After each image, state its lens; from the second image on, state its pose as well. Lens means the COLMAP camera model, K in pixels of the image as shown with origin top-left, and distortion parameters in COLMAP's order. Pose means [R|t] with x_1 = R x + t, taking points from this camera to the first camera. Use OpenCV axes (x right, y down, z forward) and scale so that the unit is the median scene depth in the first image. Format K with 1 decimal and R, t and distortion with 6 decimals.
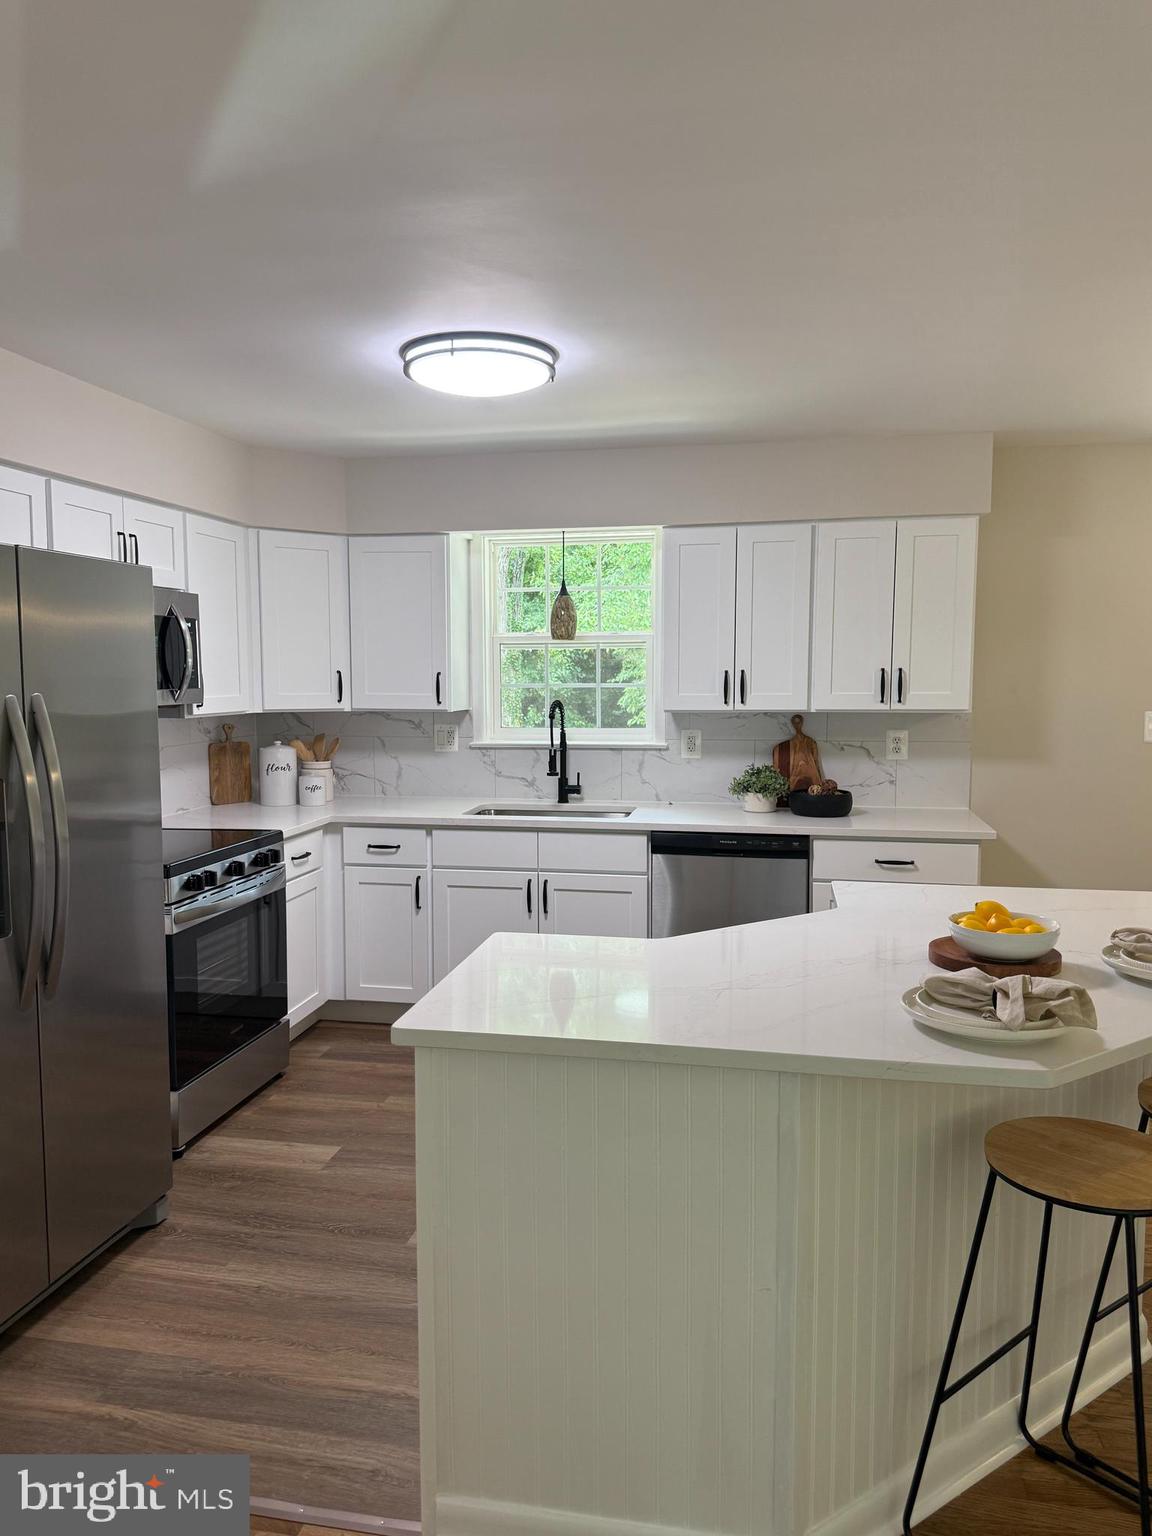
lens RADIAL K [[1101.3, 0, 576.0], [0, 1101.3, 768.0], [0, 0, 1]] dist [0.092108, -0.000366]
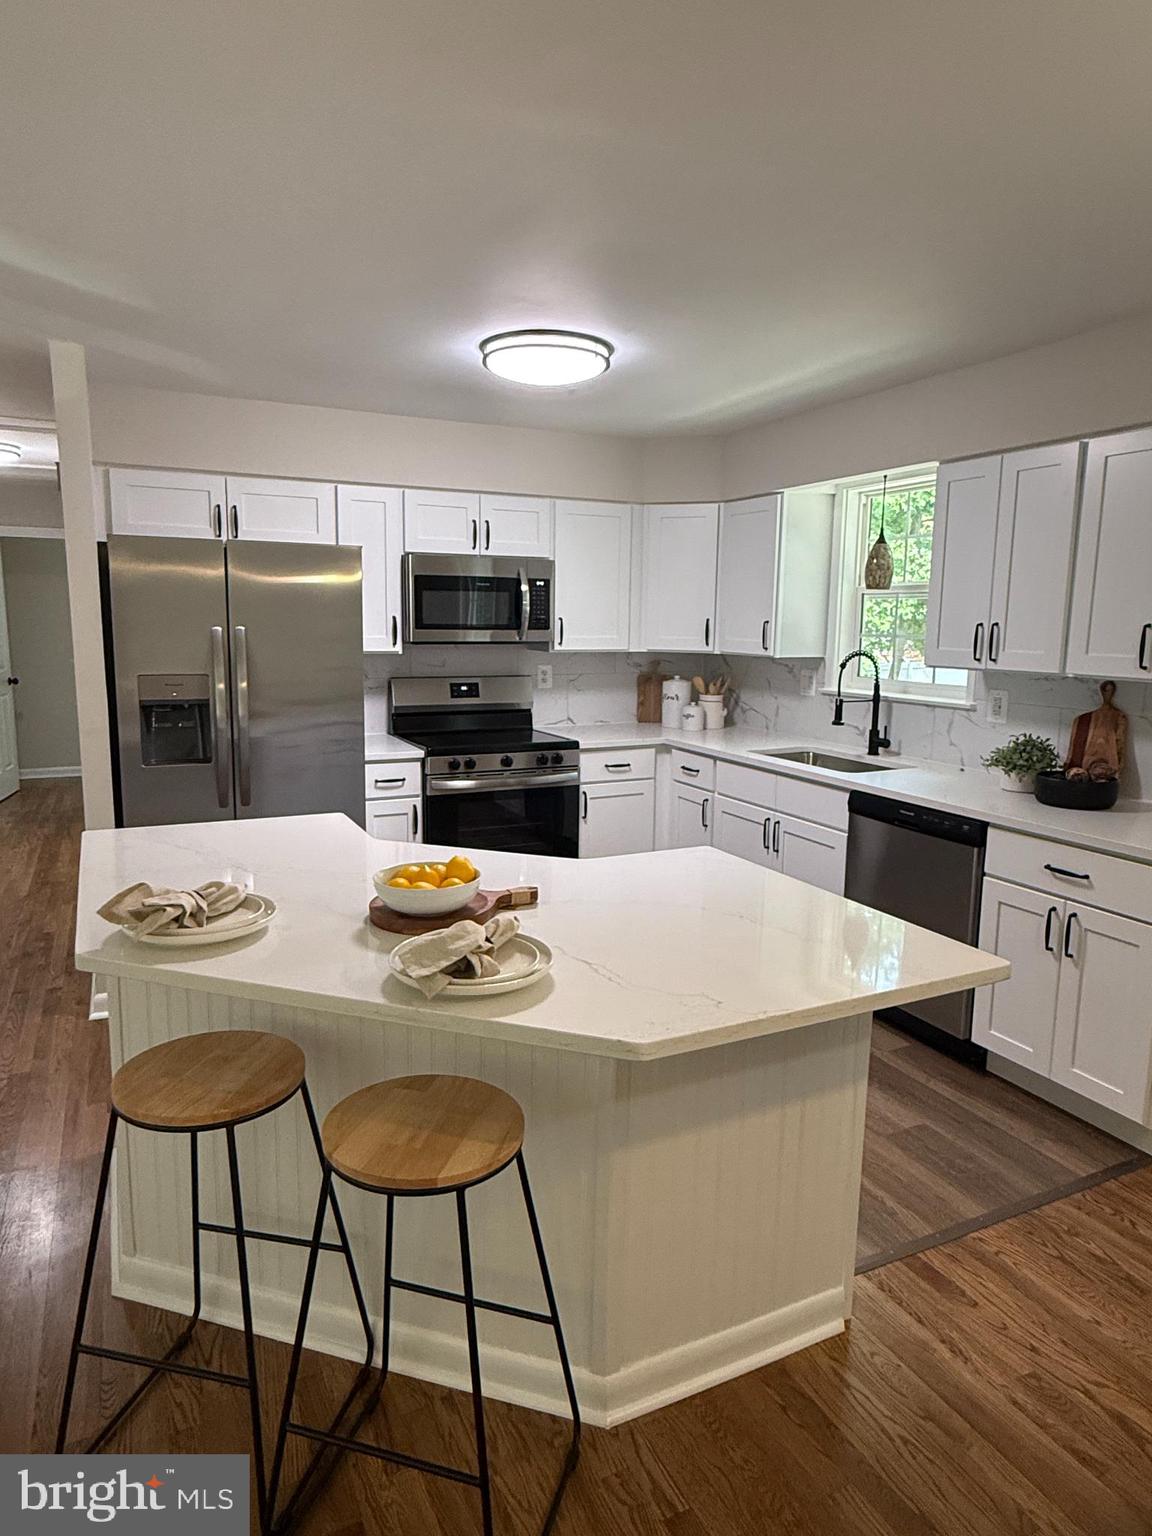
lens RADIAL K [[935.6, 0, 576.0], [0, 935.6, 768.0], [0, 0, 1]] dist [-0.000433, 0.000610]
pose [[0.614666, 0.137412, -0.776726, 0.496720], [-0.084210, 0.990513, 0.108594, -0.026621], [0.784279, -0.001341, 0.620407, 0.269765]]
